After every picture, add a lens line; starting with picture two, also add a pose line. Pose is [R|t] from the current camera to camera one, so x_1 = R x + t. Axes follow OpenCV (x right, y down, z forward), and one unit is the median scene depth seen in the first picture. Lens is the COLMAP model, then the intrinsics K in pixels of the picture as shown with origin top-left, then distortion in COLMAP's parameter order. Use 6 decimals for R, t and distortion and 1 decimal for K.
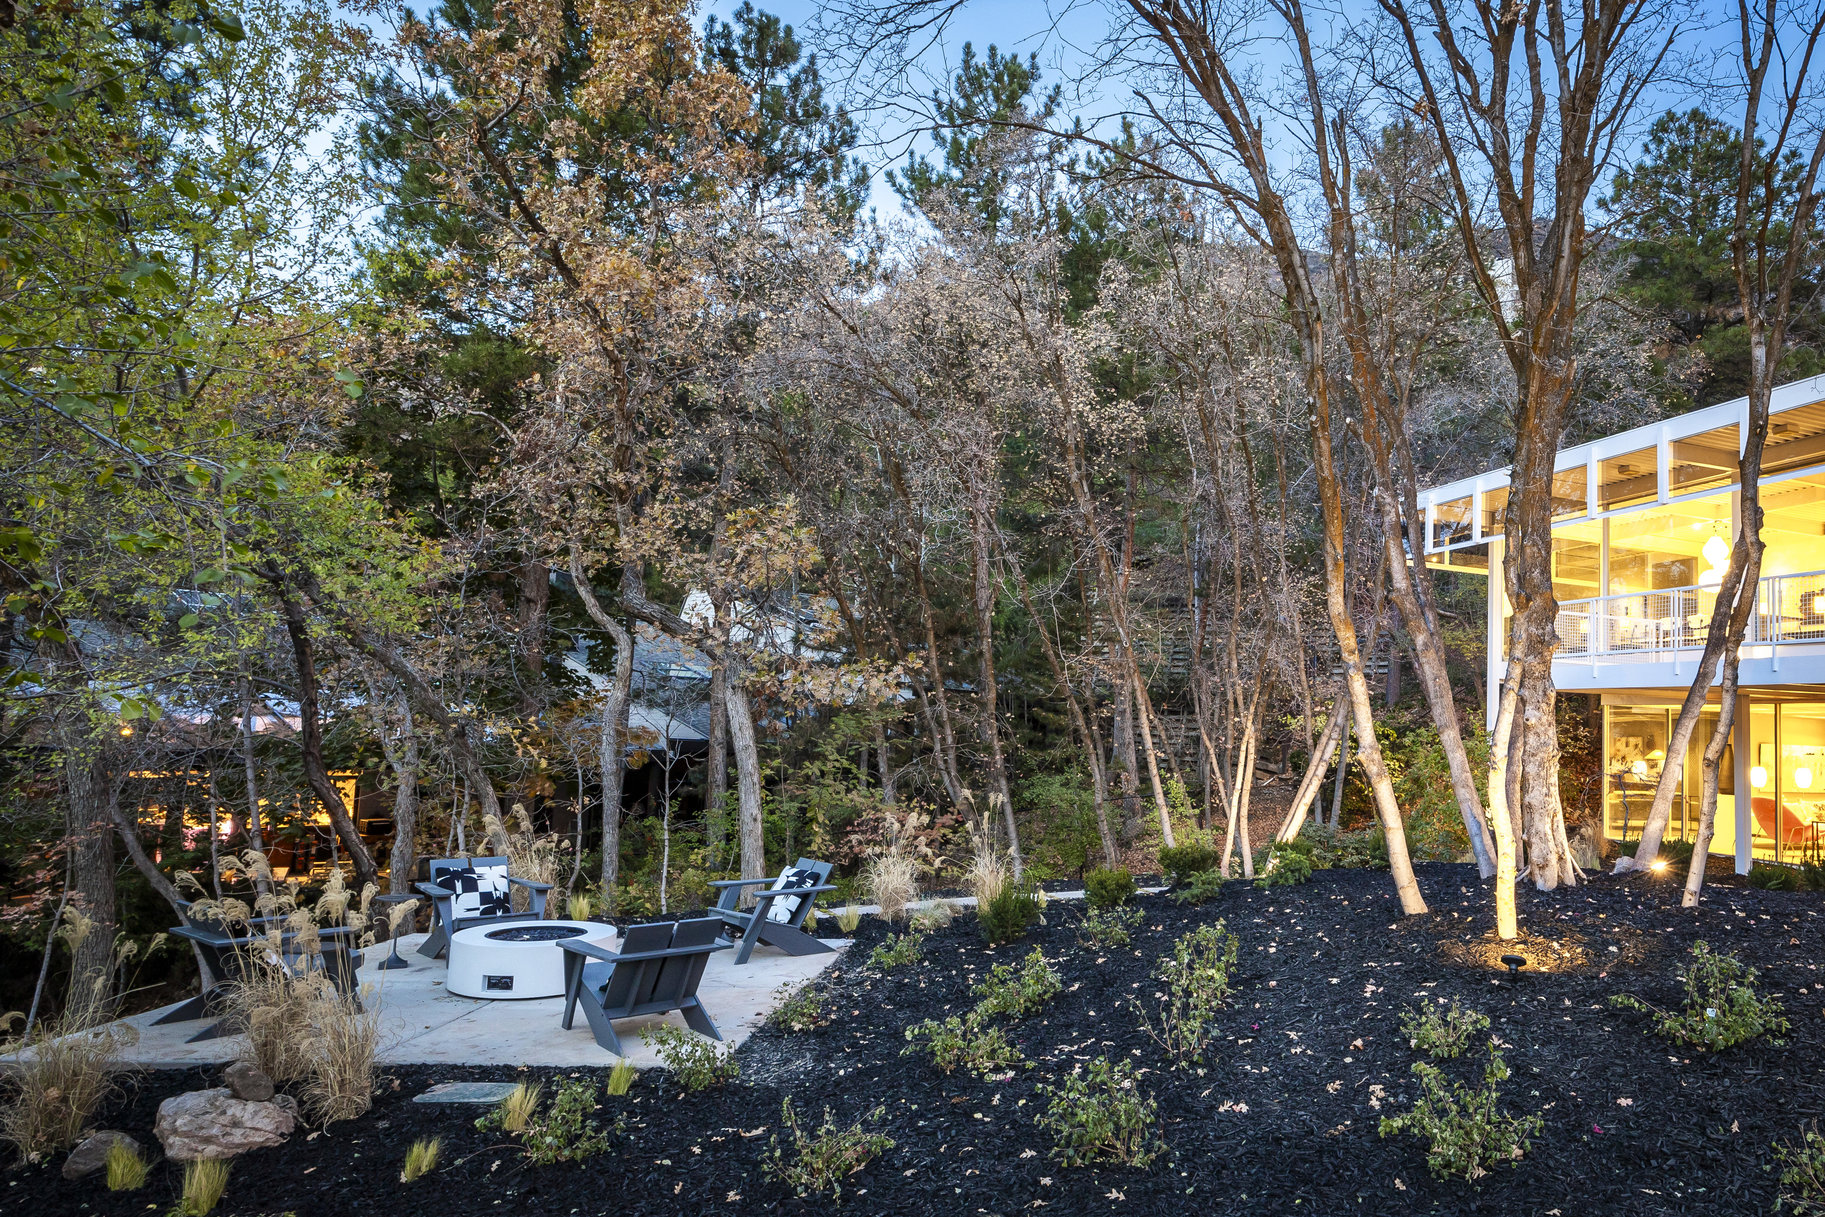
lens RADIAL K [[932.9, 0, 912.5], [0, 932.9, 608.5], [0, 0, 1]] dist [-0.002487, 0.000129]
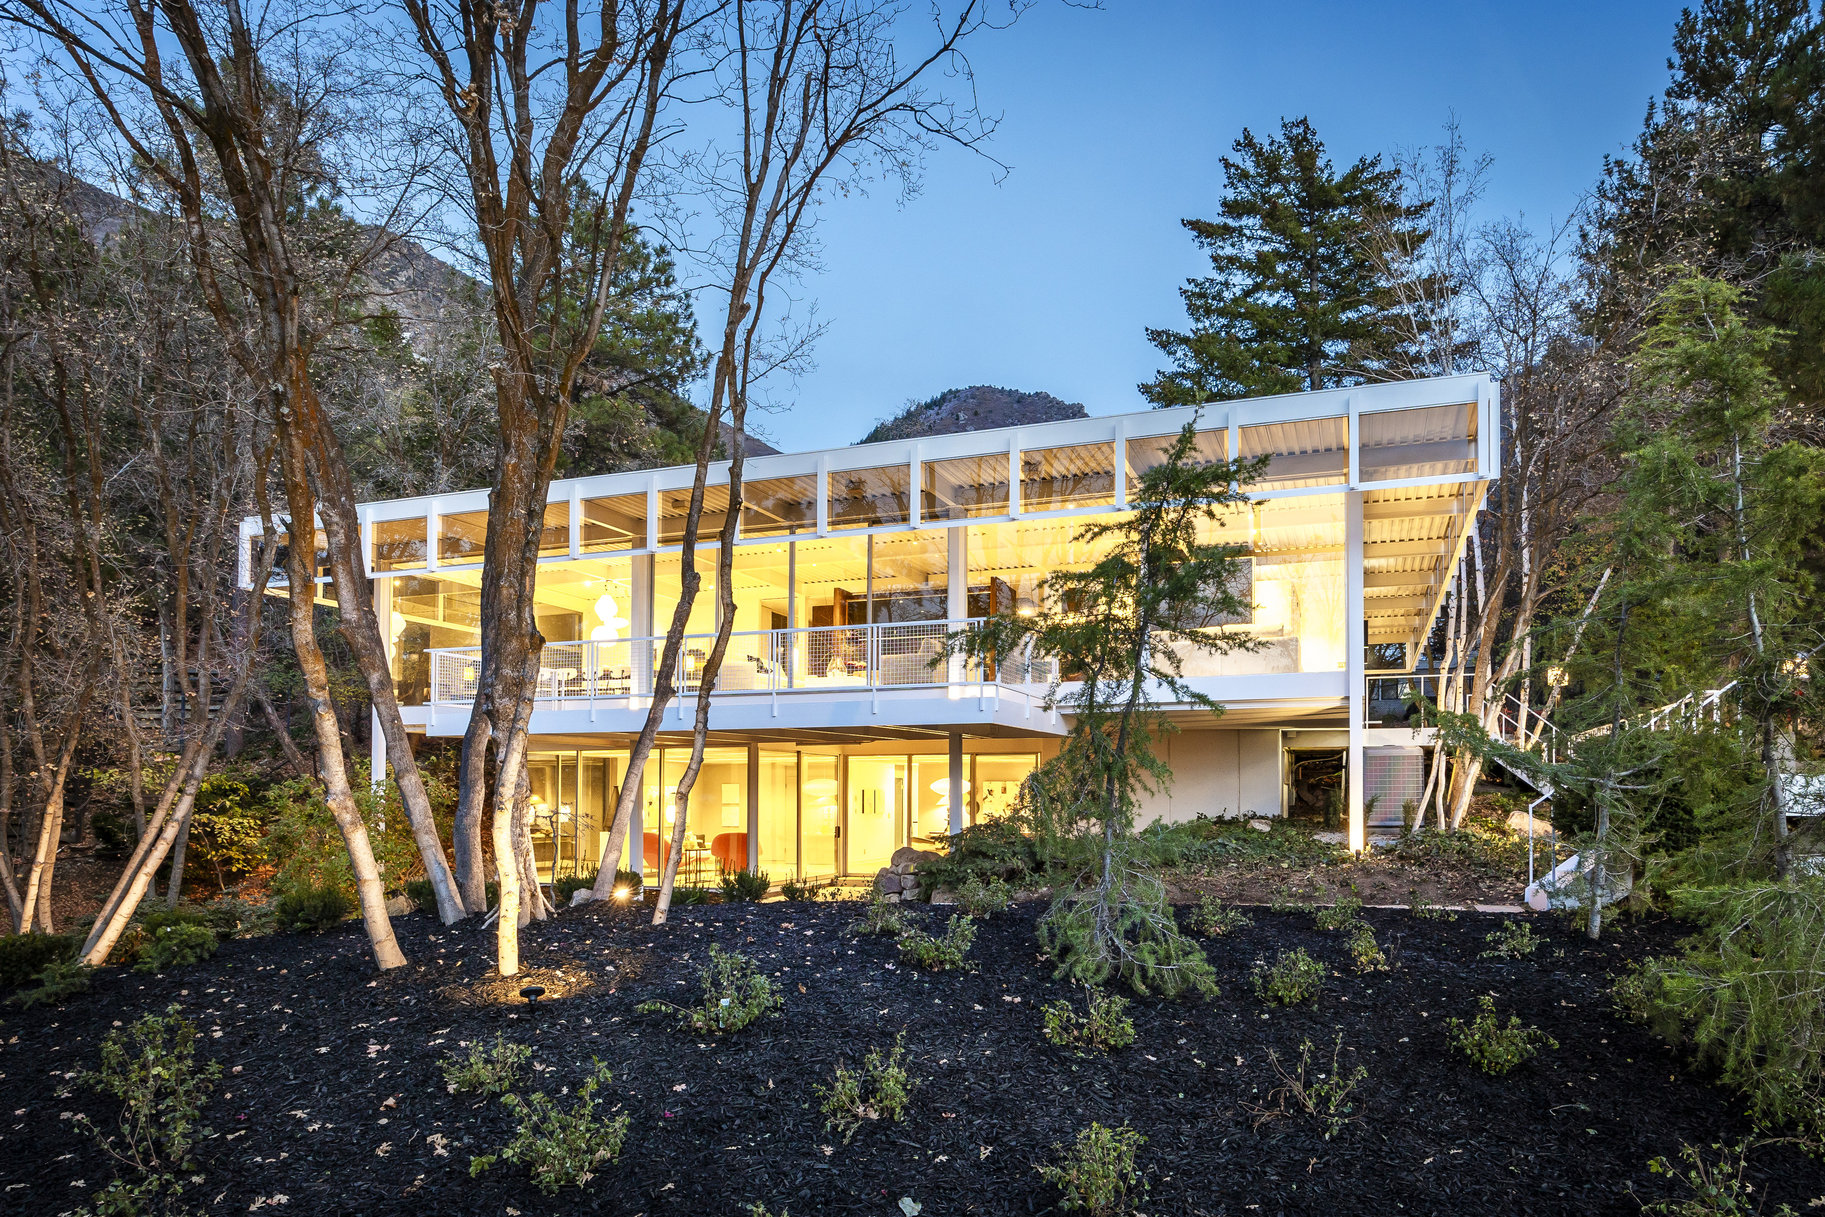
lens RADIAL K [[973.6, 0, 913.0], [0, 973.6, 692.4], [0, 0, 1]] dist [0.000212, 0.000389]
pose [[0.750515, 0.029061, 0.660214, 0.279826], [-0.073175, 0.996544, 0.039319, -0.025266], [-0.656789, -0.077821, 0.750048, -0.056325]]
